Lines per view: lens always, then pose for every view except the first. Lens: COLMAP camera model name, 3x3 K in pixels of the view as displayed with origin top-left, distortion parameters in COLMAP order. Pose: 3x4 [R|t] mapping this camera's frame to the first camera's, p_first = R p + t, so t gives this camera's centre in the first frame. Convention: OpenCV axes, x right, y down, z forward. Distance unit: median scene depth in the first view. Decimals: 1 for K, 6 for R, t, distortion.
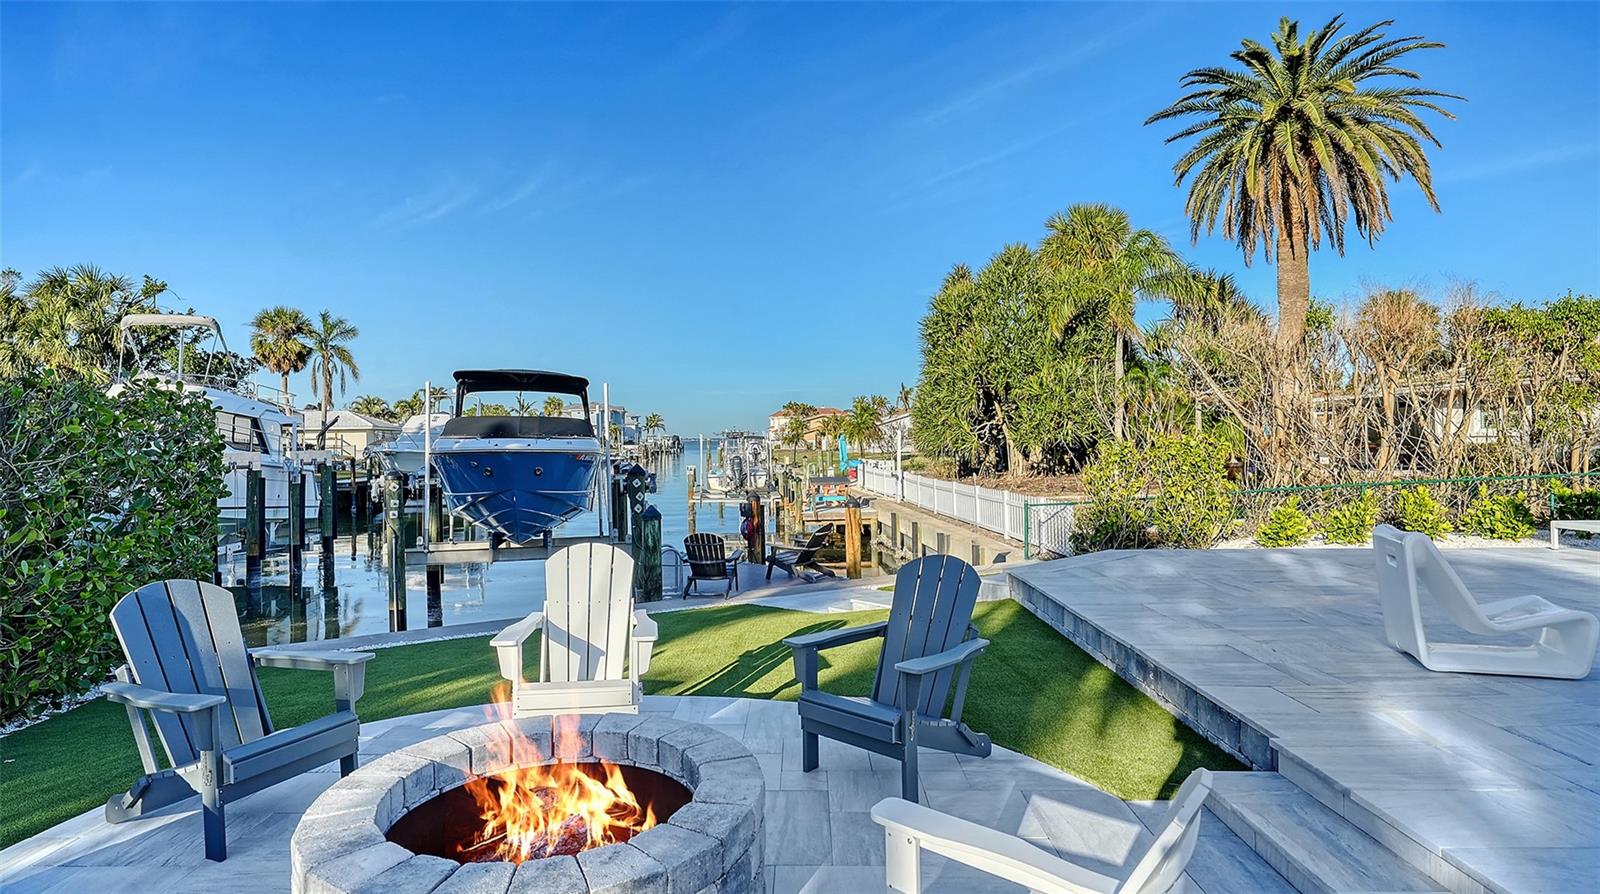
lens RADIAL K [[856.2, 0, 756.8], [0, 856.2, 419.0], [0, 0, 1]] dist [0.001019, 0.000483]
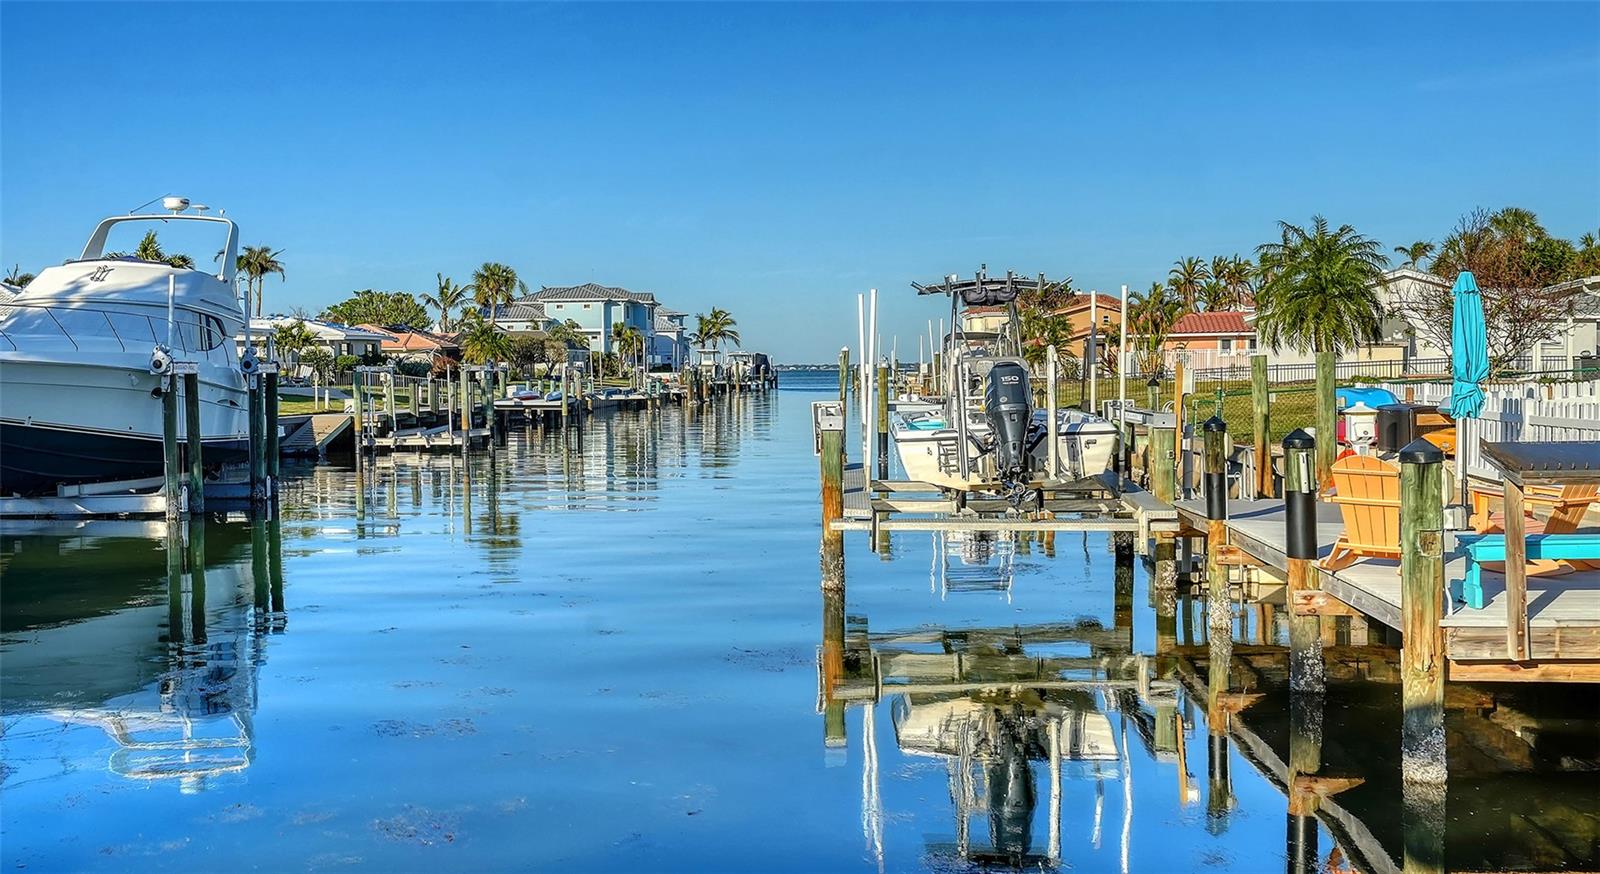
lens RADIAL K [[1545.1, 0, 605.3], [0, 1545.1, 435.0], [0, 0, 1]] dist [-0.004149, -0.003961]
pose [[0.981662, 0.006600, -0.190517, -0.064220], [0.005507, 0.998002, 0.062947, 0.040580], [0.190551, -0.062842, 0.979664, 0.577365]]
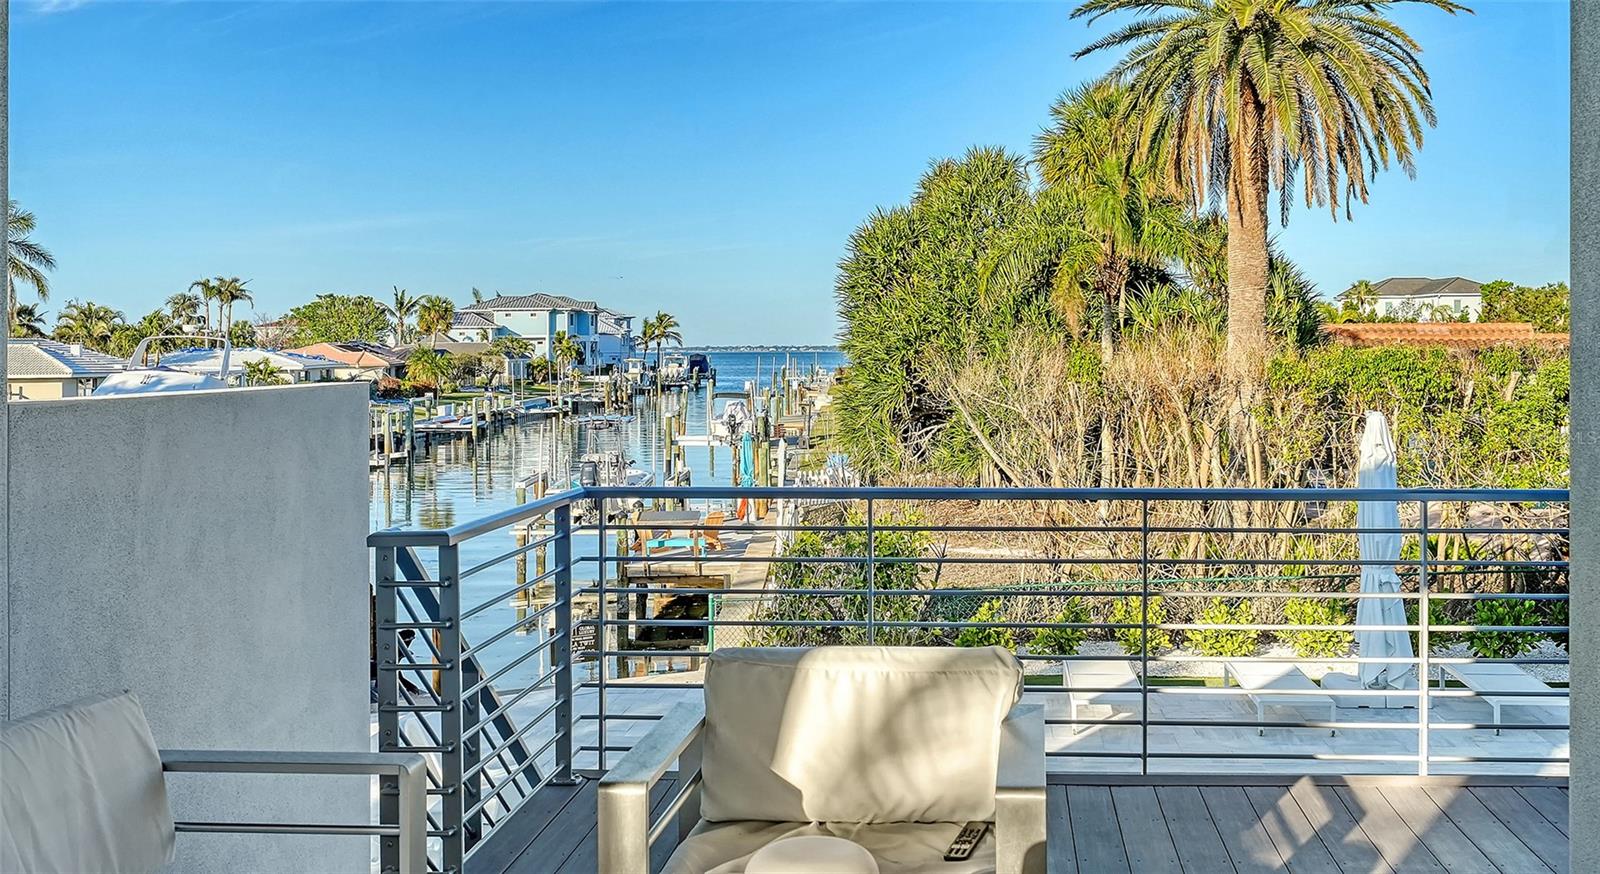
lens RADIAL K [[1741.3, 0, 884.3], [0, 1741.3, 344.4], [0, 0, 1]] dist [0.106349, -0.603864]
pose [[0.999002, 0.008324, -0.043875, 0.284880], [-0.006910, 0.999455, 0.032285, -0.097131], [0.044119, -0.031949, 0.998515, -0.297939]]
